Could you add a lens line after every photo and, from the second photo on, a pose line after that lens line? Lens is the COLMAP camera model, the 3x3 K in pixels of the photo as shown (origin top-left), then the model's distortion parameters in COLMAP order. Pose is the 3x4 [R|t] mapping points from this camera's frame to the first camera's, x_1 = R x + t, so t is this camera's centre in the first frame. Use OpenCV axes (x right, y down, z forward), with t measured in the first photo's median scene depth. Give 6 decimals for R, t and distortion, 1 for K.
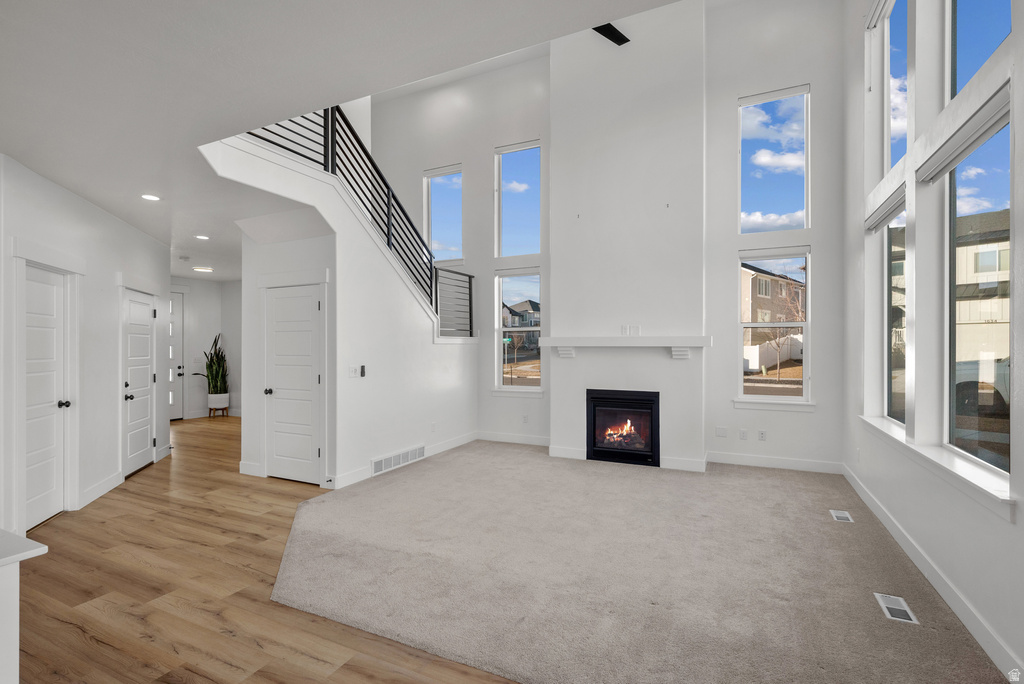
lens RADIAL K [[466.3, 0, 512.0], [0, 466.3, 342.0], [0, 0, 1]] dist [-0.002245, -0.000224]
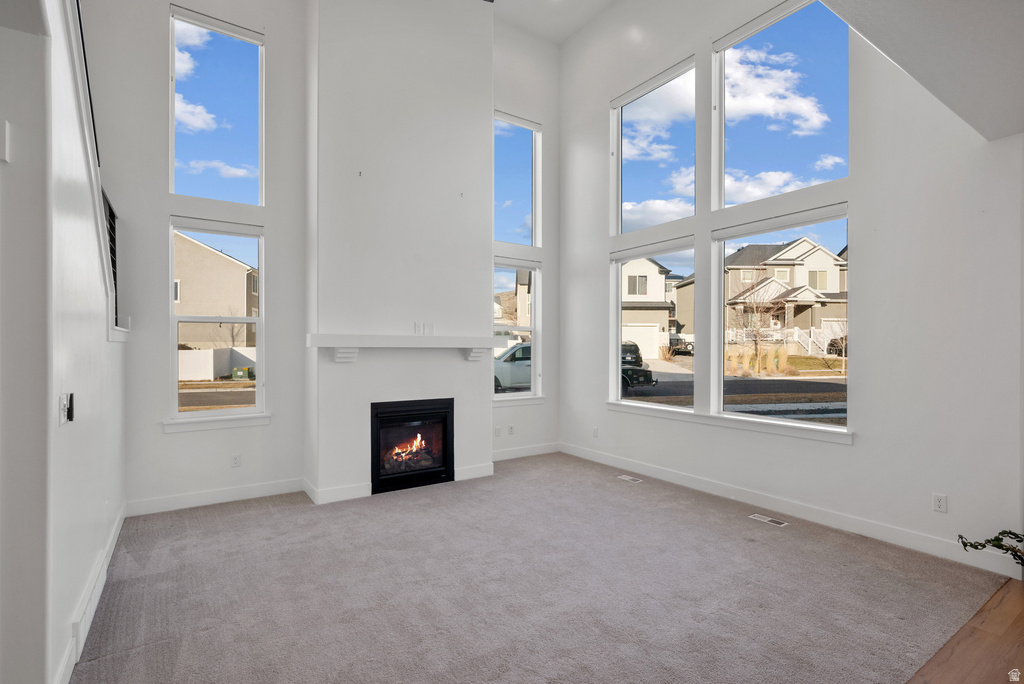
lens RADIAL K [[493.5, 0, 512.0], [0, 493.5, 342.0], [0, 0, 1]] dist [0.000694, 0.000012]
pose [[0.503264, 0.011185, 0.864061, -0.448350], [-0.010702, 0.999920, -0.006710, 0.003963], [-0.864067, -0.005870, 0.503343, 0.412287]]
